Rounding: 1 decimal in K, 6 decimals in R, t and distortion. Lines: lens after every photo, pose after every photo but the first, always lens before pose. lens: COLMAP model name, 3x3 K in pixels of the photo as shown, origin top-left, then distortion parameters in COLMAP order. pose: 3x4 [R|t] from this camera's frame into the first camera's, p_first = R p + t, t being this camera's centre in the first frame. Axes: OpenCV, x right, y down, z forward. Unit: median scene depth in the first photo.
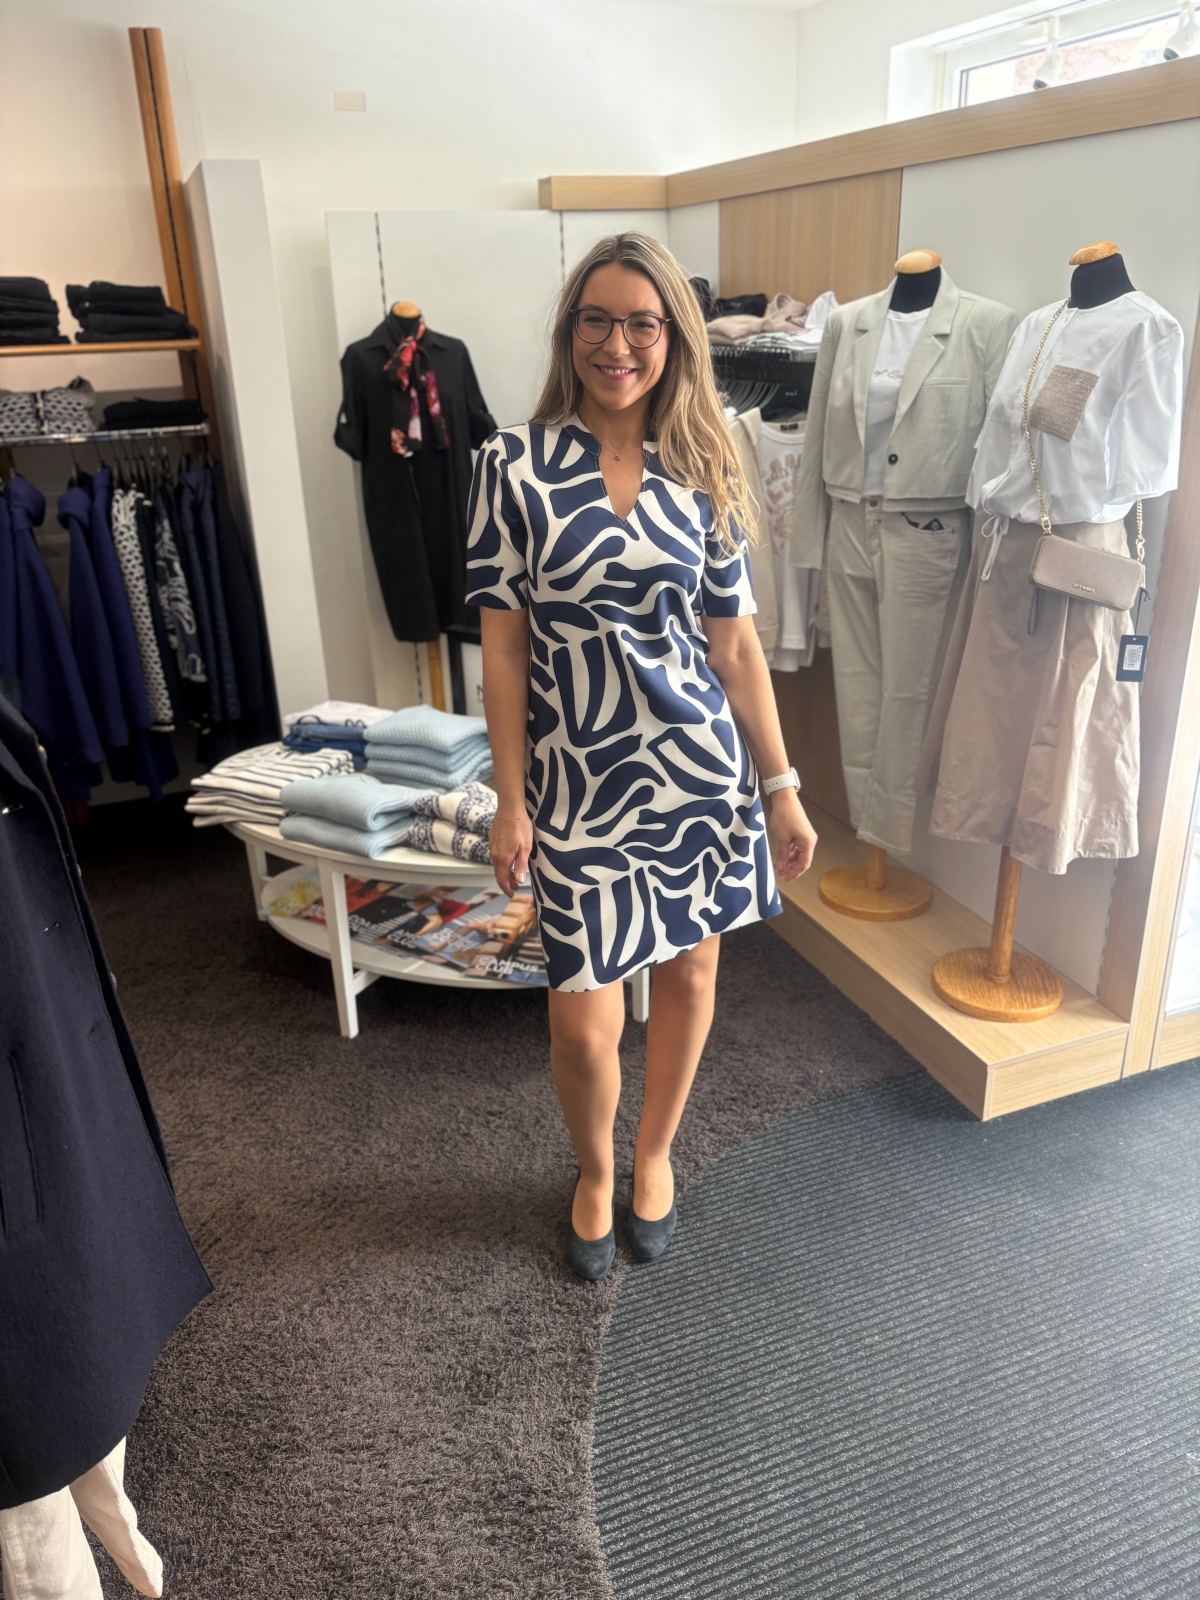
lens RADIAL K [[1217.7, 0, 613.0], [0, 1217.7, 796.1], [0, 0, 1]] dist [0.027406, -0.033111]
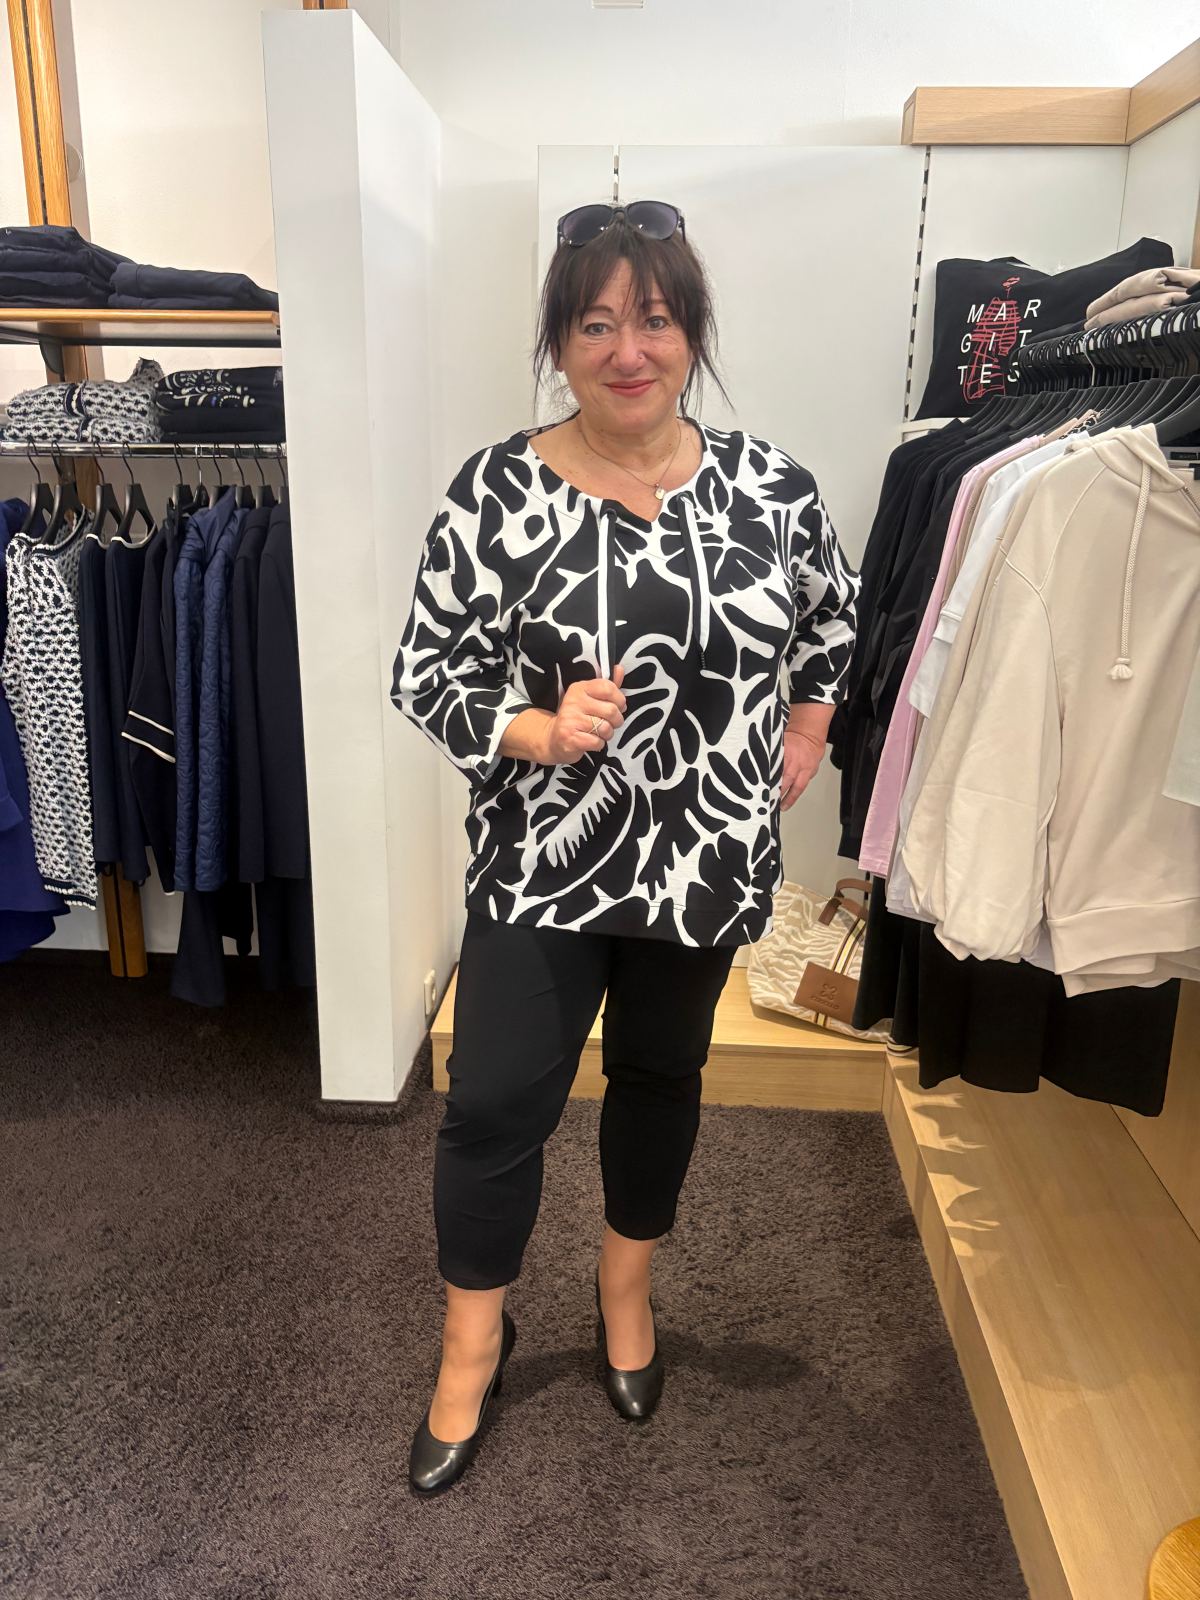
lens RADIAL K [[1217.7, 0, 591.7], [0, 1217.7, 783.9], [0, 0, 1]] dist [0.027406, -0.033111]
pose [[0.900237, 0.156091, -0.406460, 0.177914], [-0.202272, 0.976608, -0.072955, -0.171551], [0.385565, 0.147893, 0.910751, 0.763354]]
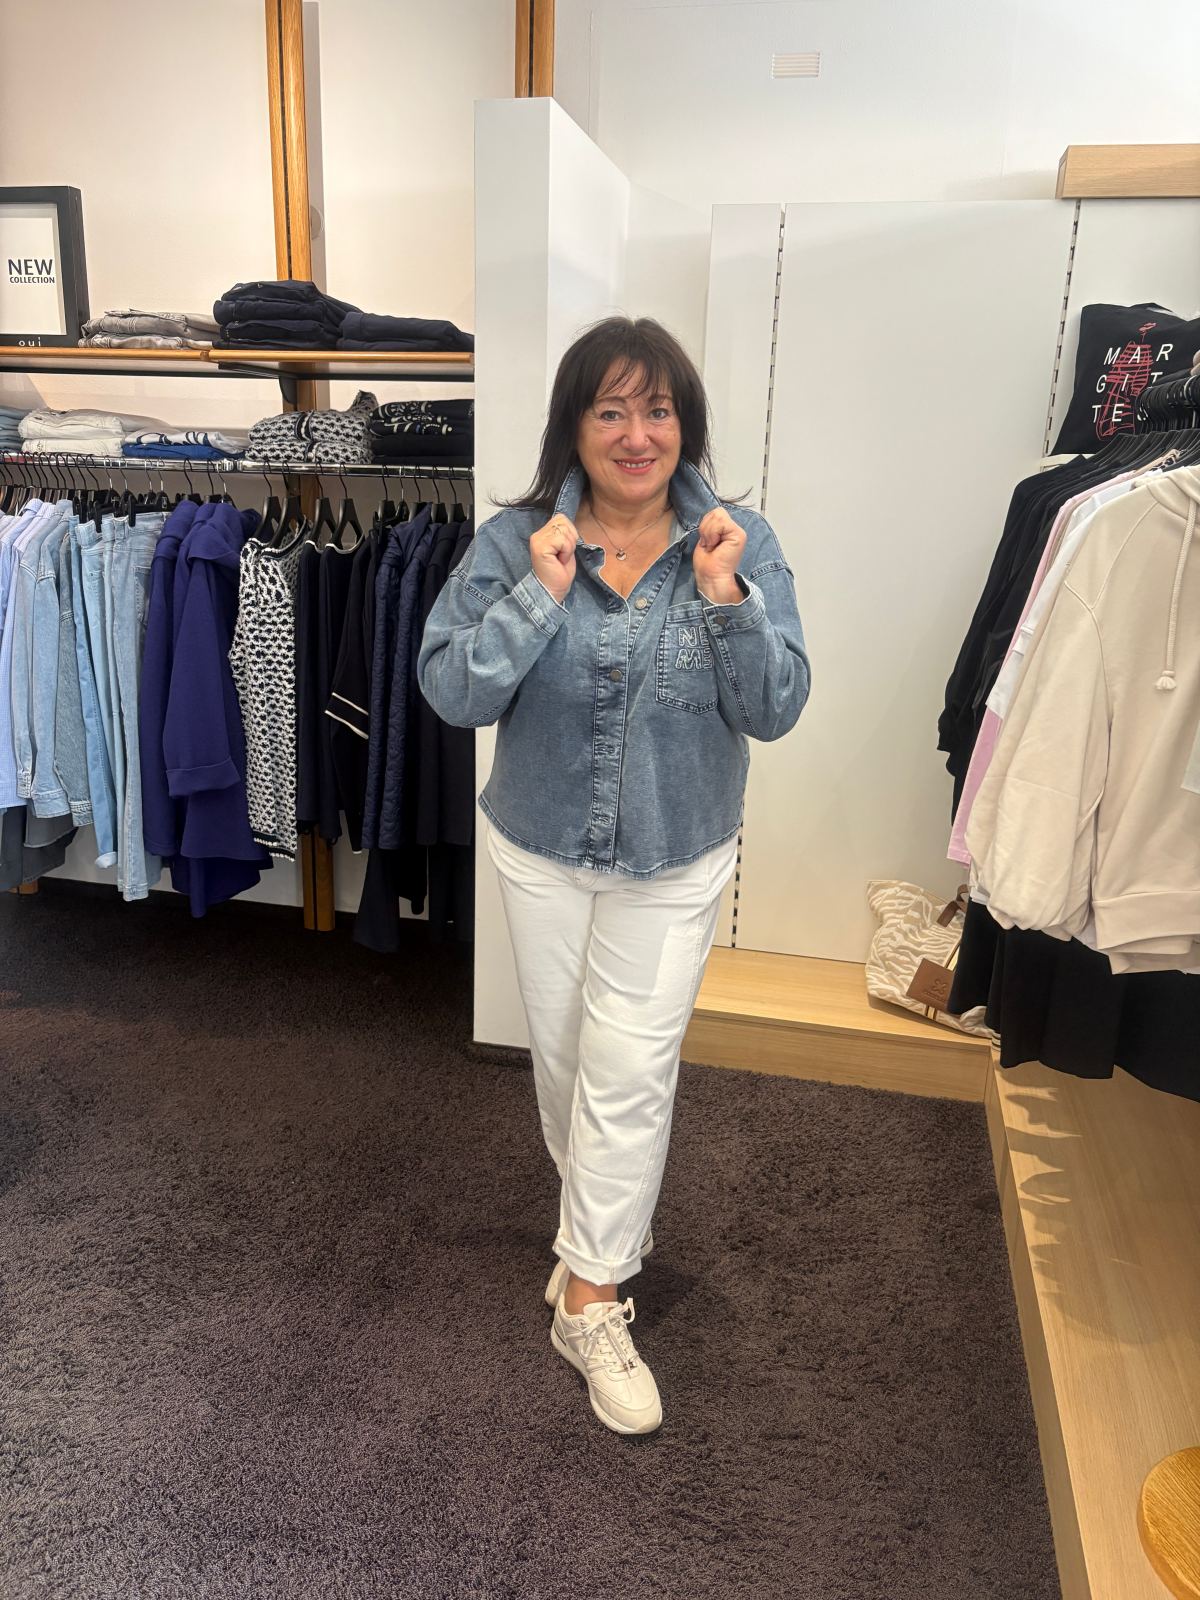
lens RADIAL K [[1217.7, 0, 590.8], [0, 1217.7, 796.2], [0, 0, 1]] dist [0.027406, -0.033111]
pose [[0.817589, 0.203933, -0.538479, 0.274663], [-0.269412, 0.961986, -0.044732, -0.145042], [0.508887, 0.181645, 0.841451, 0.679799]]
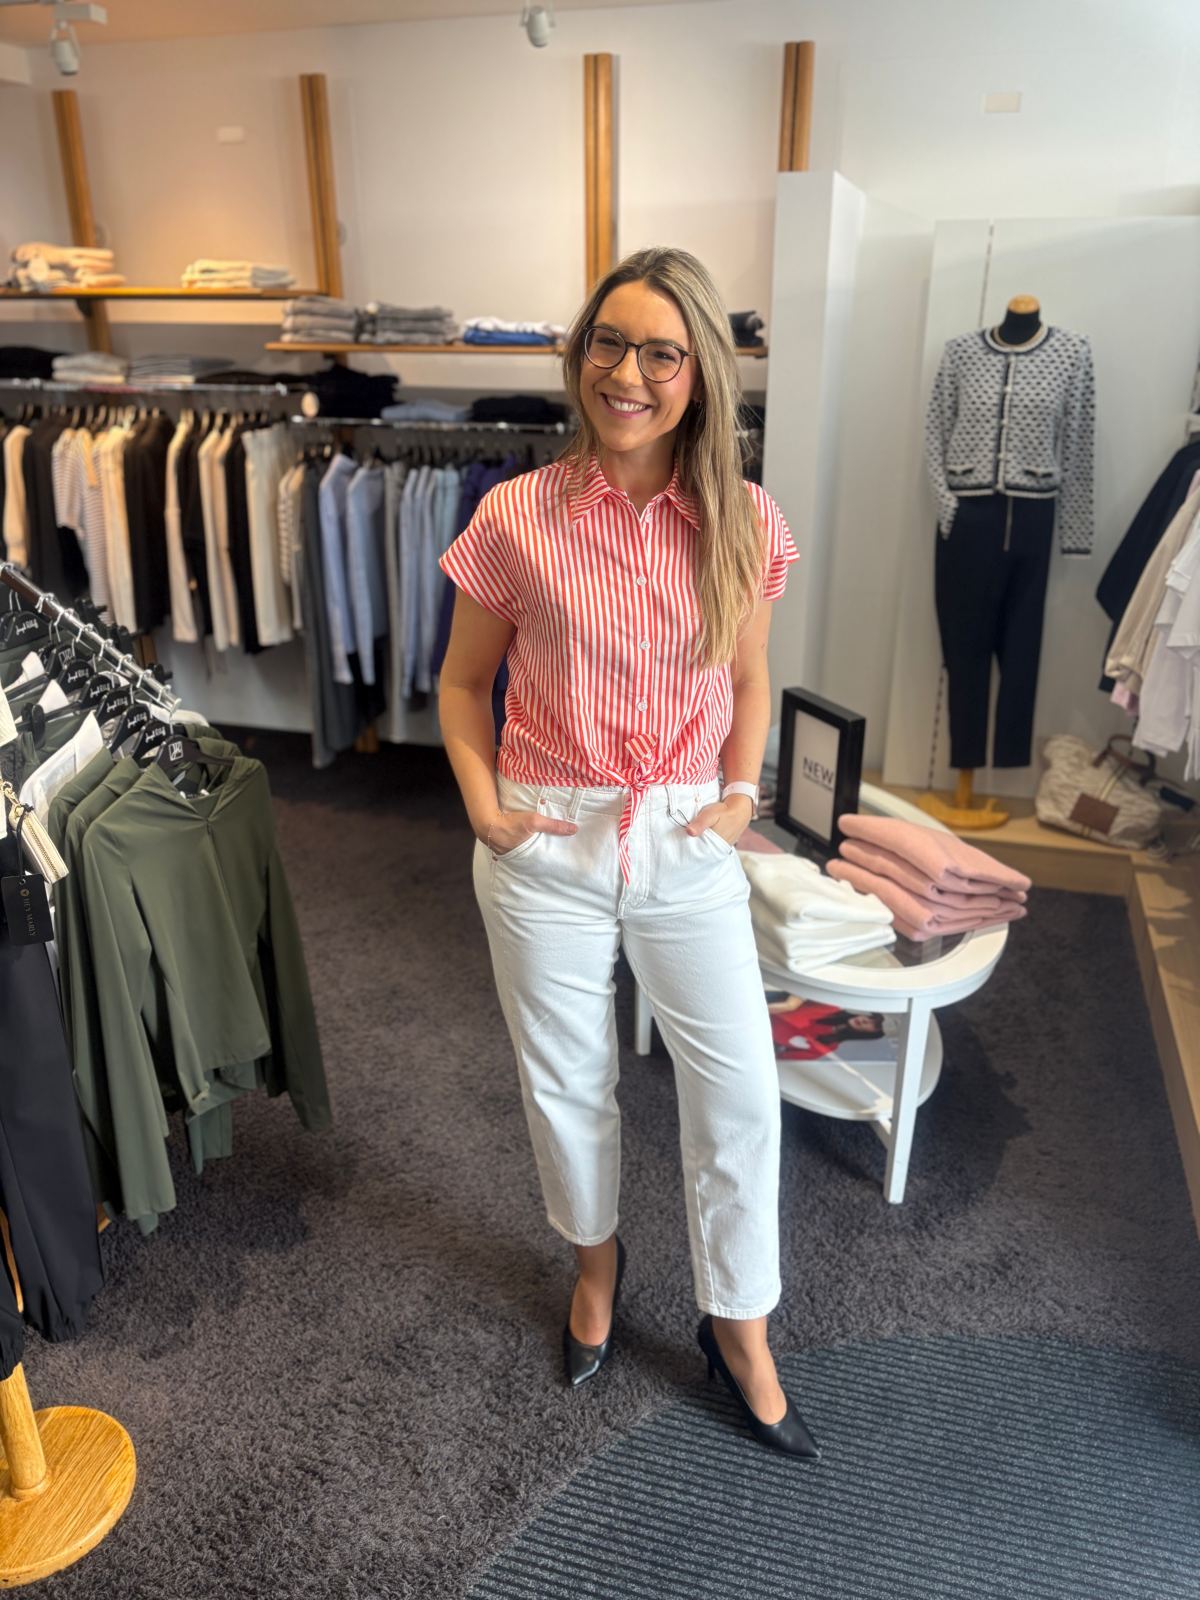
lens RADIAL K [[1217.7, 0, 611.9], [0, 1217.7, 804.2], [0, 0, 1]] dist [0.027406, -0.033111]
pose [[0.787623, 0.259188, -0.558992, 0.351745], [-0.258690, 0.962492, 0.081784, -0.088545], [0.559222, 0.080190, 0.825130, 0.182280]]
